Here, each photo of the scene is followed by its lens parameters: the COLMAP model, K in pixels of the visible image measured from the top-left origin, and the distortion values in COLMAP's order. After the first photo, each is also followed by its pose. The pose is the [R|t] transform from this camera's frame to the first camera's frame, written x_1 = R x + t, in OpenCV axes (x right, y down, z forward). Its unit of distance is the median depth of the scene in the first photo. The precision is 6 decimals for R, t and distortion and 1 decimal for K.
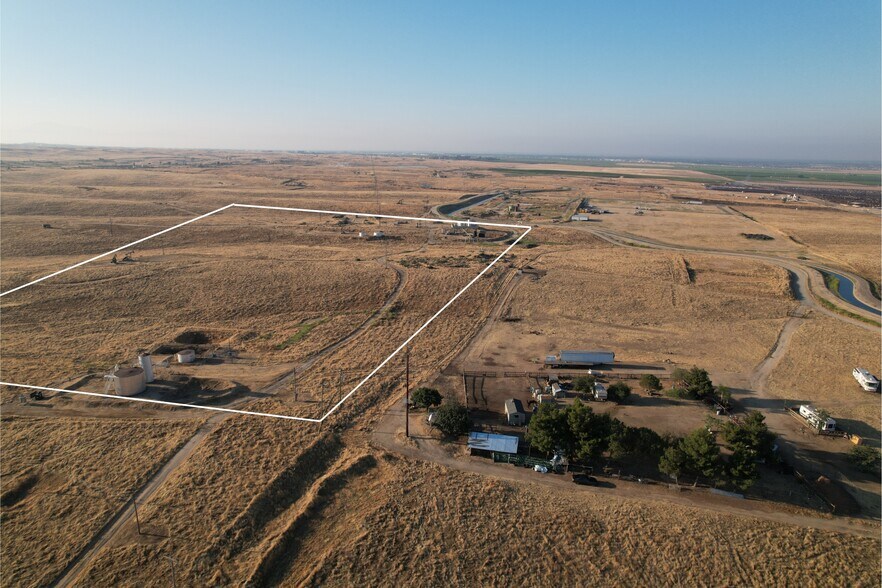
lens RADIAL K [[564.1, 0, 441.0], [0, 564.1, 290.9], [0, 0, 1]] dist [-0.074635, 0.065547]
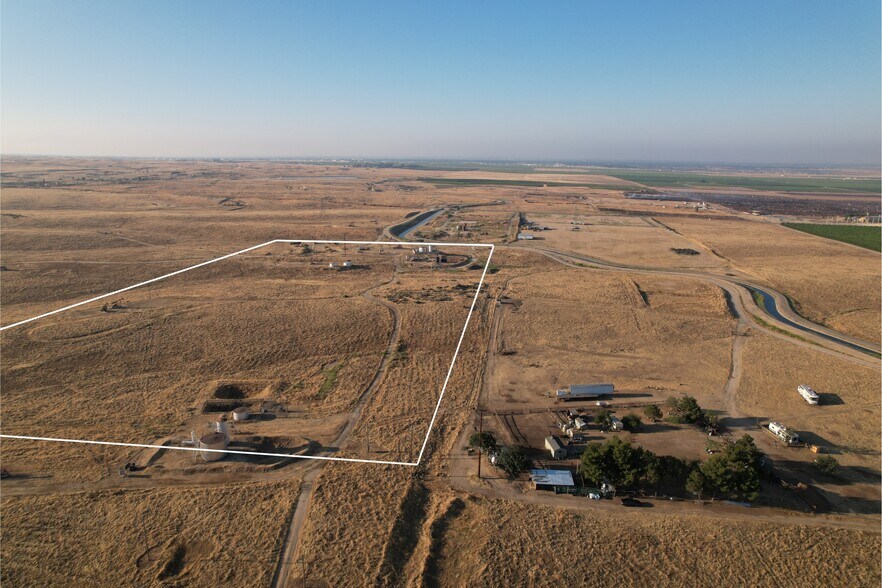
lens RADIAL K [[564.1, 0, 441.4], [0, 564.1, 292.7], [0, 0, 1]] dist [-0.074635, 0.065547]
pose [[0.989702, -0.039512, 0.137581, -0.202734], [0.040030, 0.999198, -0.000996, -0.095135], [-0.137431, 0.006494, 0.990490, -0.117759]]
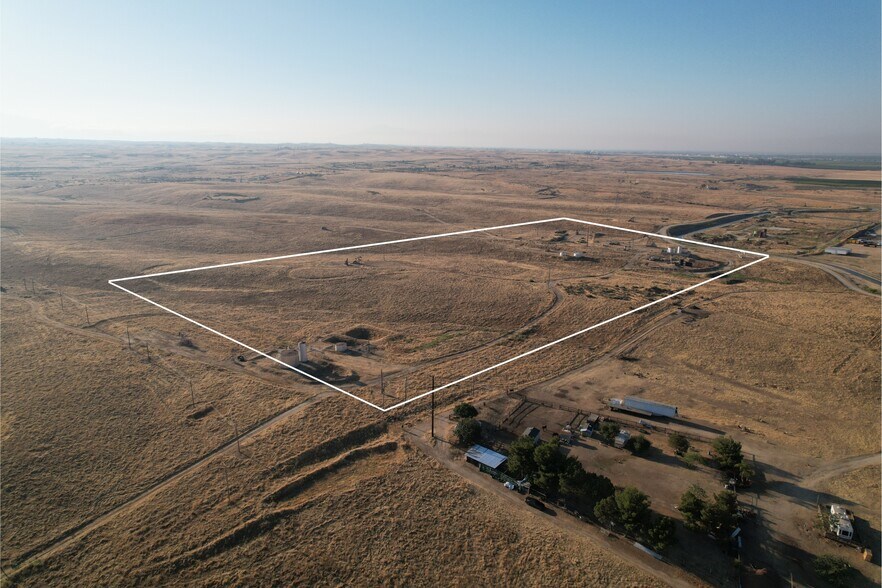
lens RADIAL K [[564.1, 0, 440.2], [0, 564.1, 291.0], [0, 0, 1]] dist [-0.074635, 0.065547]
pose [[0.878011, 0.112185, -0.465308, 0.376187], [-0.111062, 0.993363, 0.029929, -0.086399], [0.465578, 0.025400, 0.884643, -0.119683]]
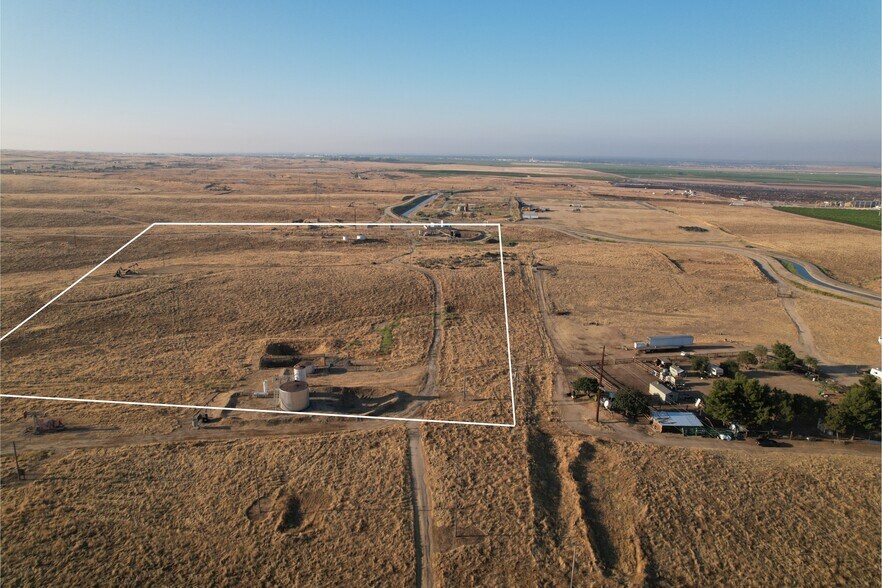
lens RADIAL K [[564.1, 0, 441.7], [0, 564.1, 290.9], [0, 0, 1]] dist [-0.074635, 0.065547]
pose [[0.981667, -0.048586, 0.184307, -0.379818], [0.048887, 0.998800, 0.002911, -0.006631], [-0.184227, 0.006153, 0.982864, 0.000329]]
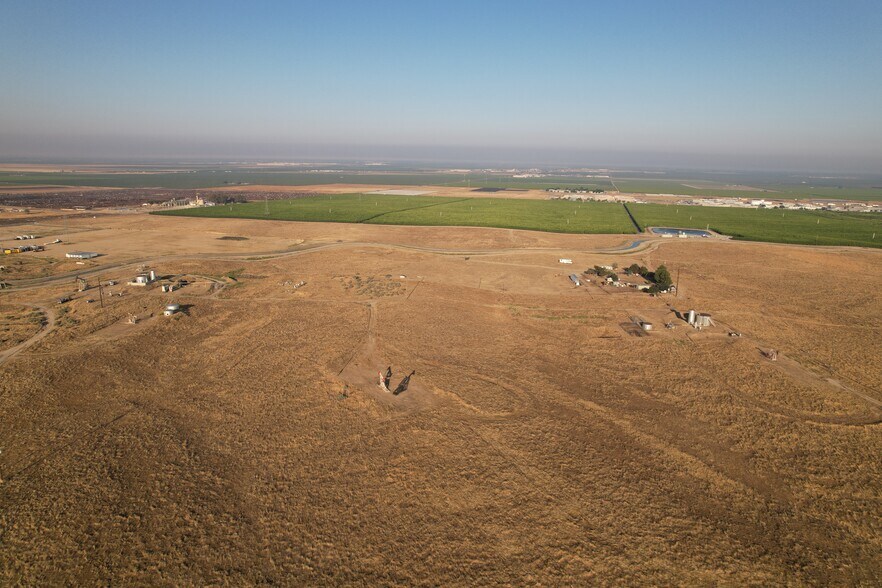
lens RADIAL K [[564.1, 0, 444.7], [0, 564.1, 289.0], [0, 0, 1]] dist [-0.074635, 0.065547]
pose [[-0.021180, -0.240192, 0.970494, -1.986963], [0.227602, 0.944065, 0.238618, -0.517802], [-0.973524, 0.225940, 0.034672, 1.450689]]
